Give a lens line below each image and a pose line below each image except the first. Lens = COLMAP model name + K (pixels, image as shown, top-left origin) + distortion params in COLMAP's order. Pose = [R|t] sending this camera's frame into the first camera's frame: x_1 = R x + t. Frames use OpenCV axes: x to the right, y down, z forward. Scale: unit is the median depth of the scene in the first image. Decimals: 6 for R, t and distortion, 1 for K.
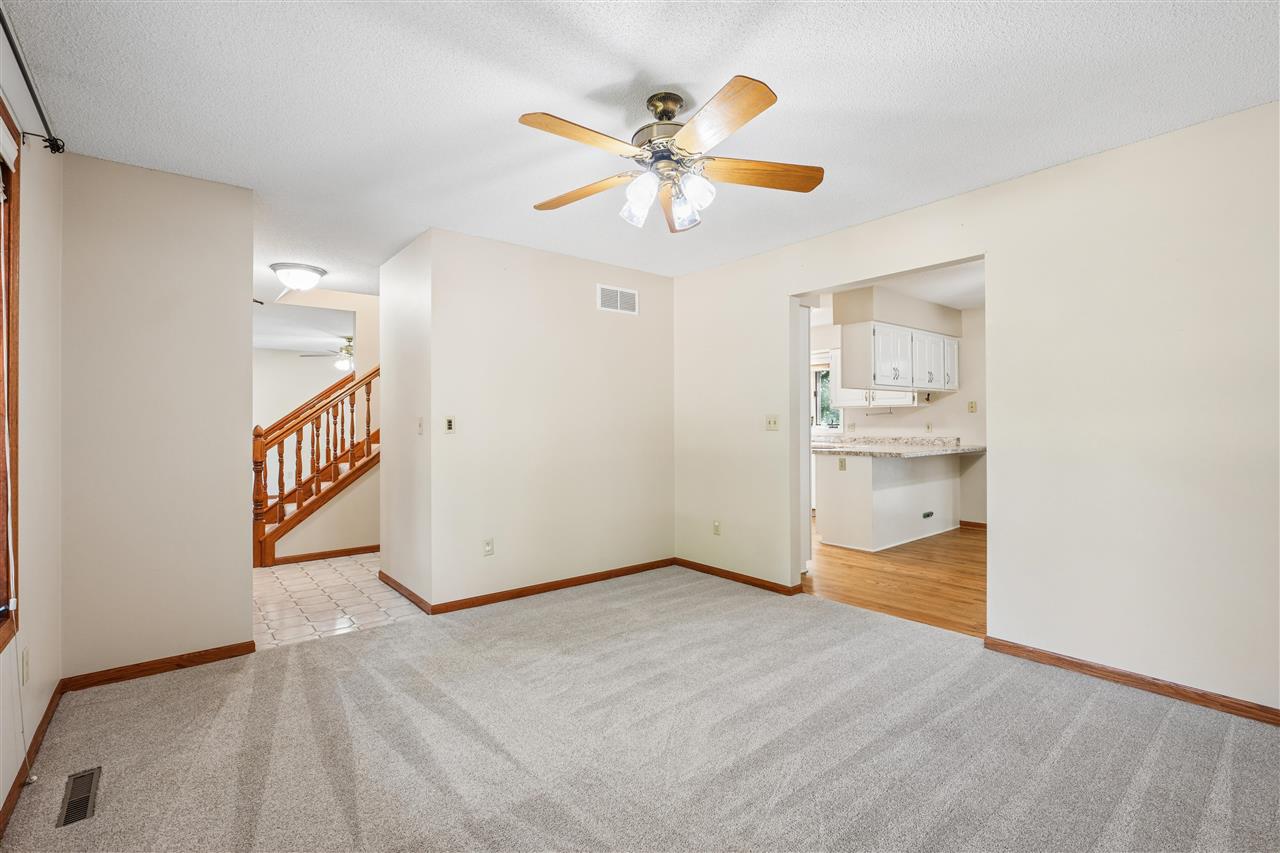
lens RADIAL K [[576.4, 0, 638.3], [0, 576.4, 419.3], [0, 0, 1]] dist [-0.002574, 0.000331]
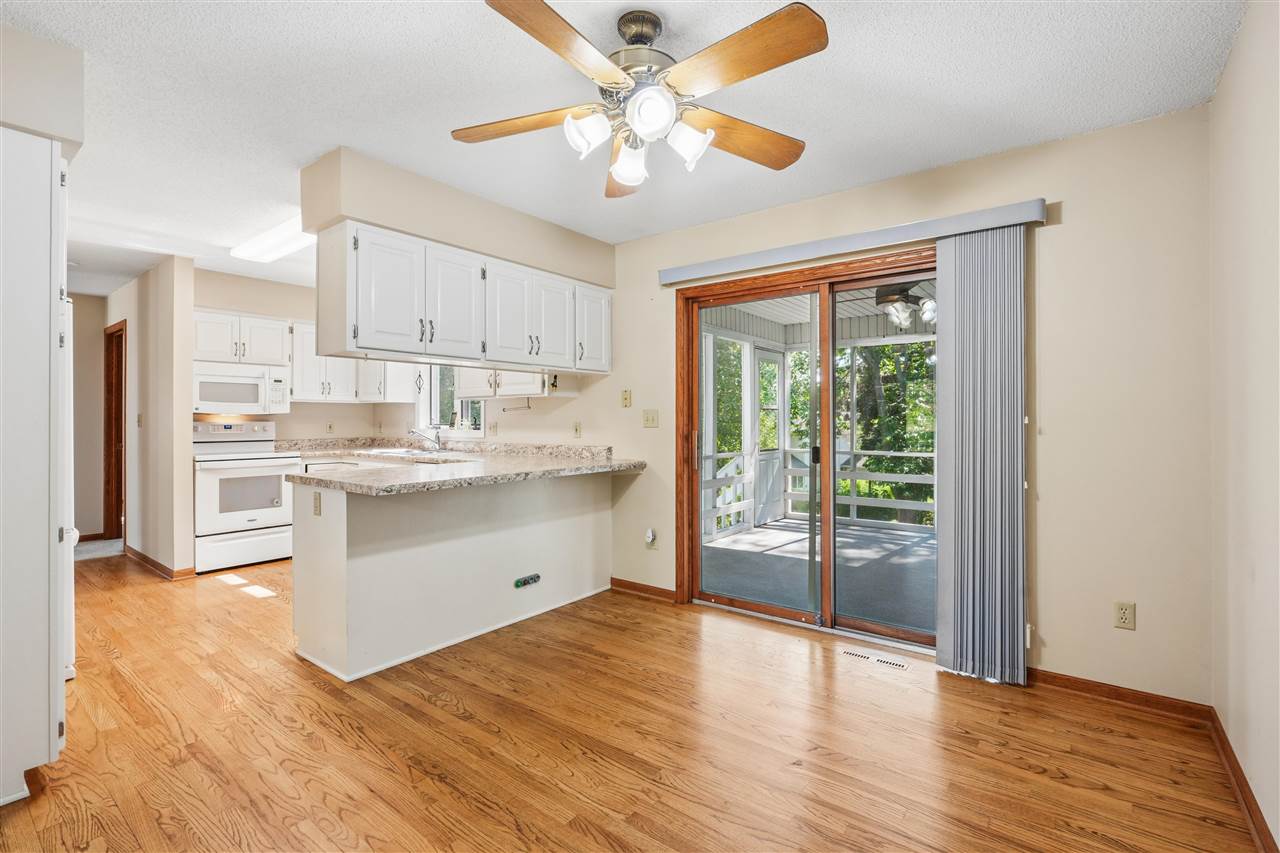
lens RADIAL K [[576.4, 0, 641.9], [0, 576.4, 421.1], [0, 0, 1]] dist [-0.002574, 0.000331]
pose [[0.973790, 0.004023, 0.227415, 0.441322], [-0.006189, 0.999942, 0.008813, -0.002139], [-0.227366, -0.009990, 0.973758, 0.371346]]
